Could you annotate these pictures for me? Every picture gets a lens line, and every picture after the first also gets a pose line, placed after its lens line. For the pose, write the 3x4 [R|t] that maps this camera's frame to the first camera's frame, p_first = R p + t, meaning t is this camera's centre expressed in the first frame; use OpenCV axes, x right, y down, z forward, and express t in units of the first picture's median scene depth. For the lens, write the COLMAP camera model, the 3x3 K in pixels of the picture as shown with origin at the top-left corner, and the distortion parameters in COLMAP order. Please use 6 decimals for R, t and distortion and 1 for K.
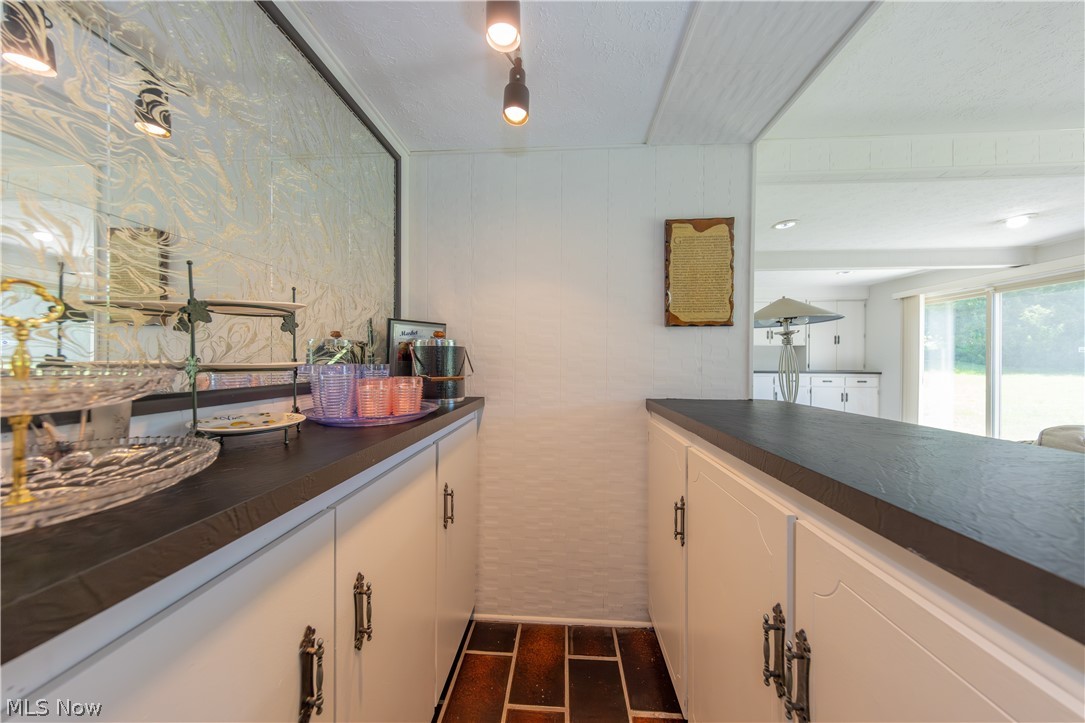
lens RADIAL K [[341.5, 0, 542.5], [0, 341.5, 361.5], [0, 0, 1]] dist [0.001017, -0.000025]
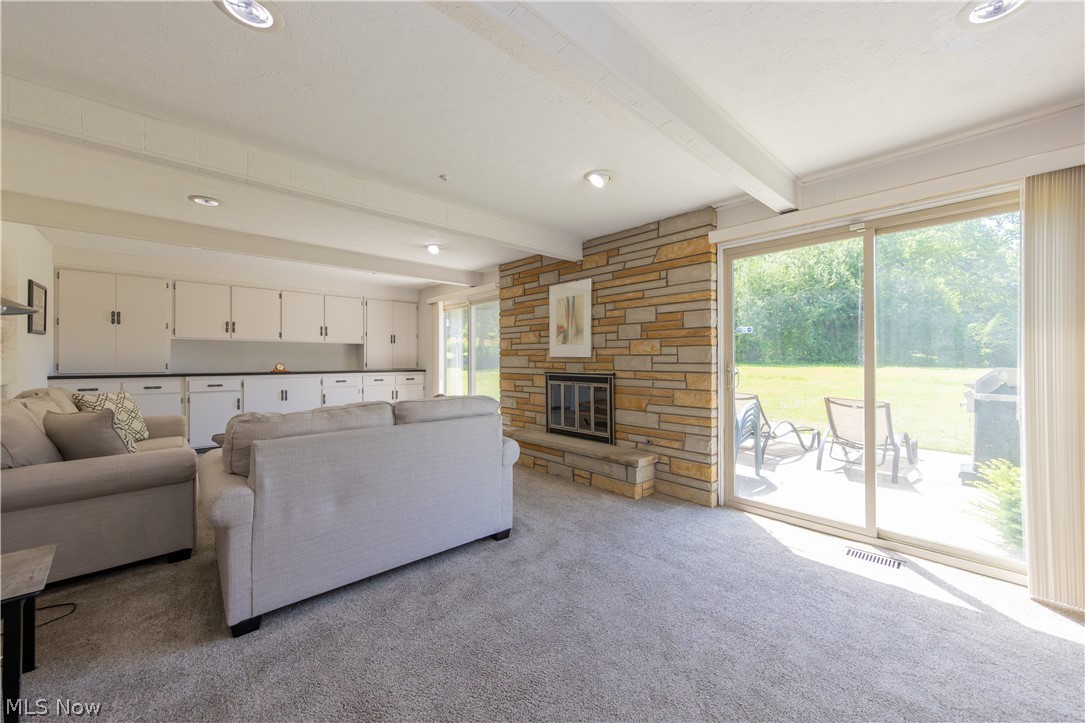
lens RADIAL K [[407.1, 0, 542.5], [0, 407.1, 361.5], [0, 0, 1]] dist [0.007322, 0.000063]
pose [[0.696856, -0.007268, 0.717174, 0.314940], [0.006010, 0.999973, 0.004294, 0.001499], [-0.717186, 0.001318, 0.696881, -0.183801]]
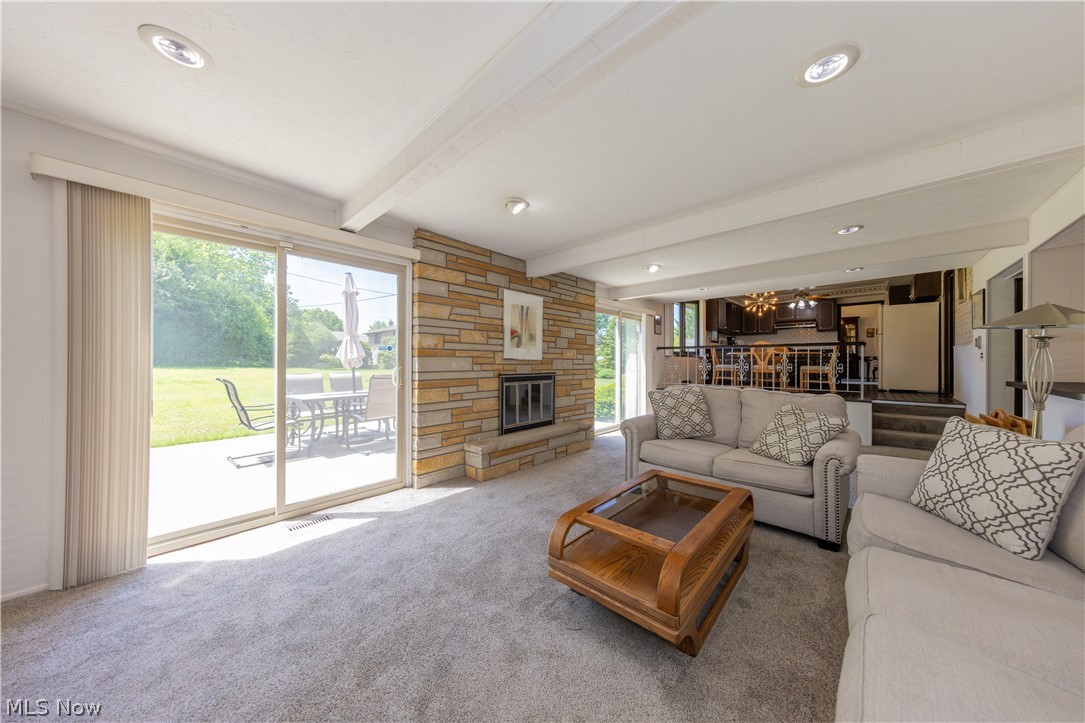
lens RADIAL K [[351.3, 0, 559.8], [0, 351.3, 361.0], [0, 0, 1]] dist [0.016930, -0.000006]
pose [[-0.794219, -0.002404, 0.607626, 0.391954], [-0.001476, 0.999997, 0.002027, -0.002181], [-0.607629, 0.000713, -0.794220, 0.910386]]
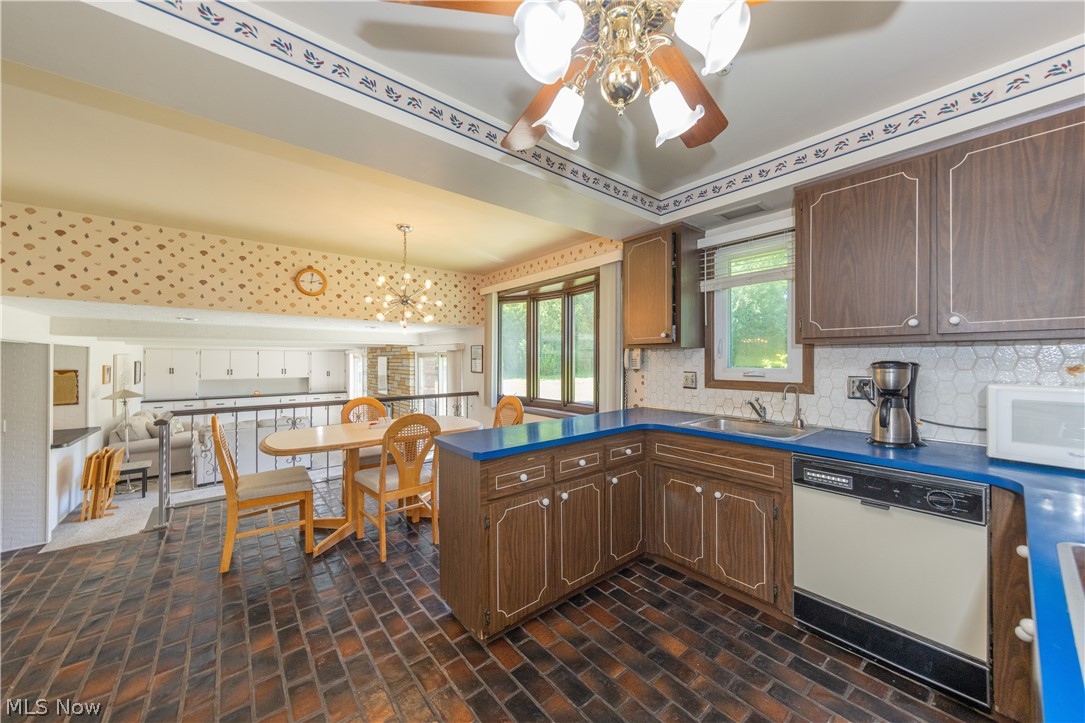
lens RADIAL K [[384.6, 0, 543.6], [0, 384.6, 357.8], [0, 0, 1]] dist [0.000538, 0.000027]
pose [[0.730027, -0.000765, 0.683418, 0.346912], [0.005873, 0.999969, -0.005153, -0.134630], [-0.683393, 0.007775, 0.730009, -1.236301]]
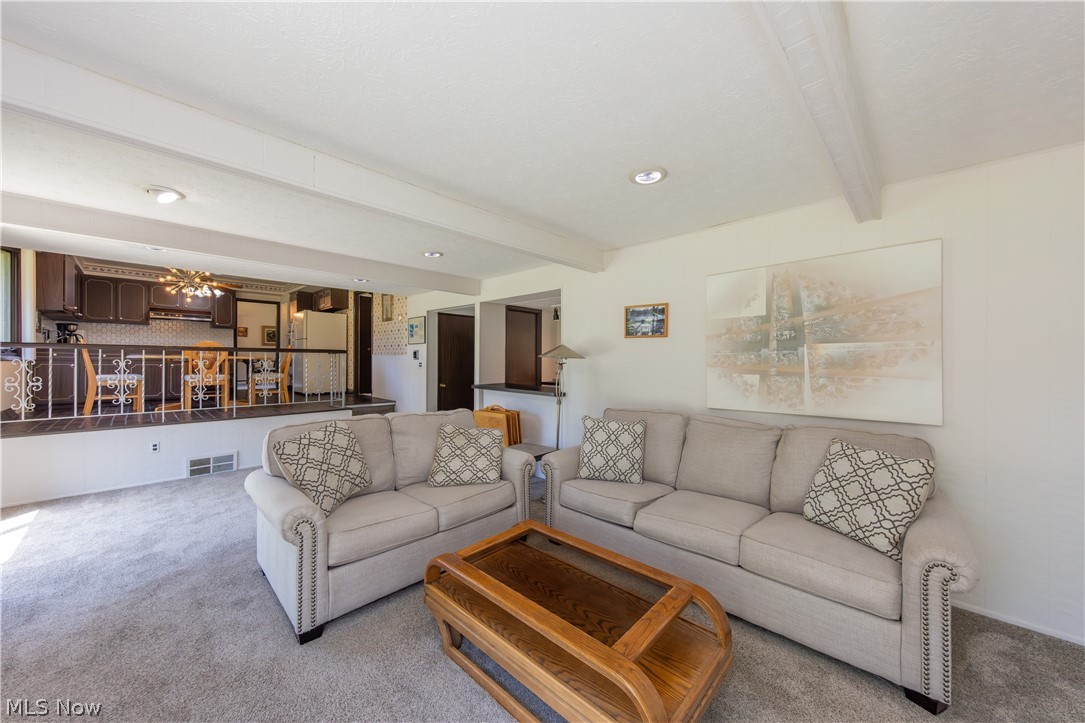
lens RADIAL K [[384.6, 0, 543.6], [0, 384.6, 357.8], [0, 0, 1]] dist [0.000538, 0.000027]
pose [[-0.643625, -0.013699, -0.765219, 0.780067], [-0.012571, 0.999894, -0.007327, -0.031367], [0.765238, 0.004904, -0.643729, 0.746036]]
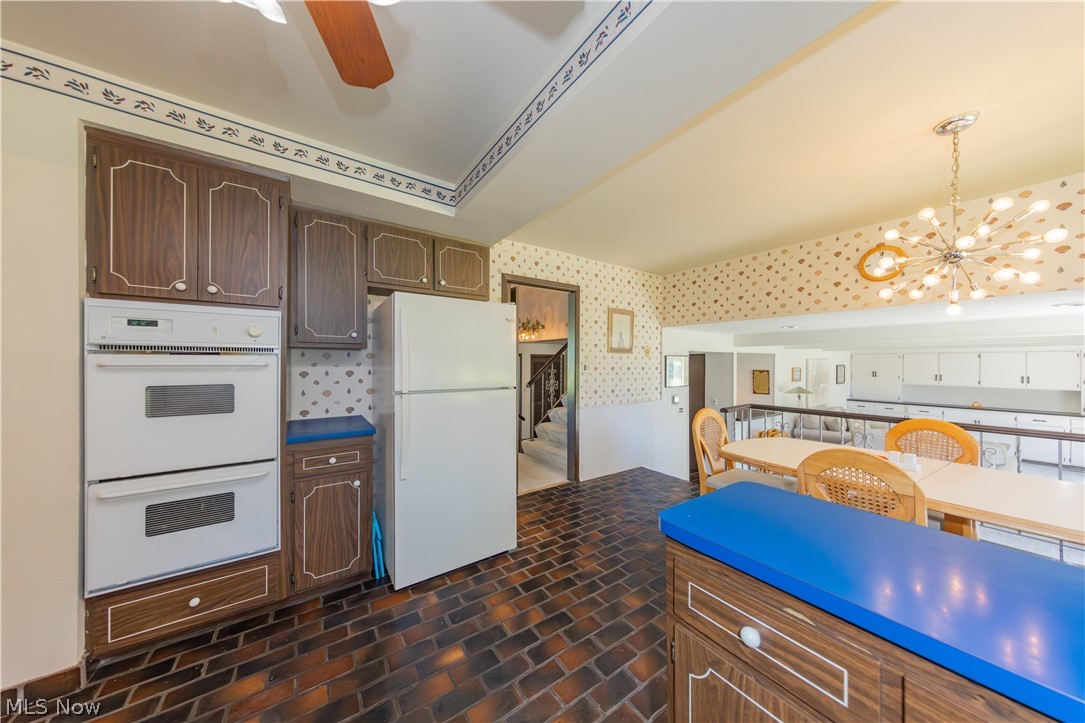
lens RADIAL K [[341.5, 0, 542.5], [0, 341.5, 361.5], [0, 0, 1]] dist [0.001017, -0.000025]
pose [[0.614322, -0.004913, -0.789040, 0.618489], [-0.004885, 0.999938, -0.010030, -0.130558], [0.789040, 0.010016, 0.614260, -1.114054]]
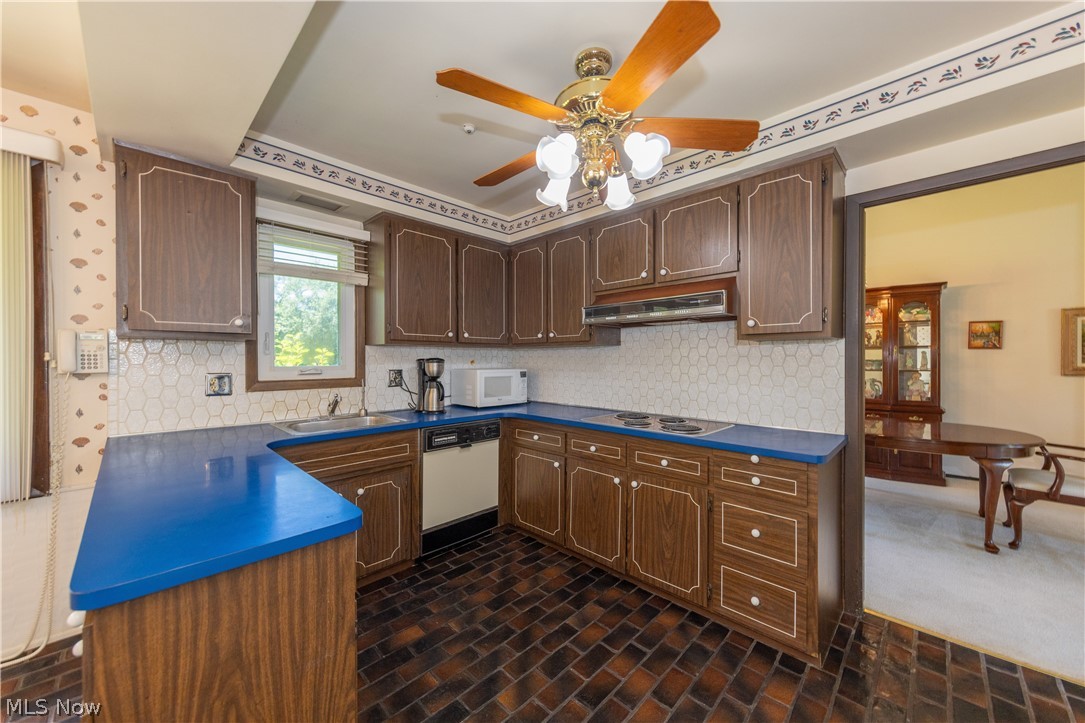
lens RADIAL K [[400.3, 0, 548.1], [0, 400.3, 361.5], [0, 0, 1]] dist [0.002254, 0.000086]
pose [[-0.759708, -0.007289, 0.650223, 0.333912], [0.000672, 0.999928, 0.011994, -0.133190], [-0.650264, 0.009549, -0.759649, -0.885616]]
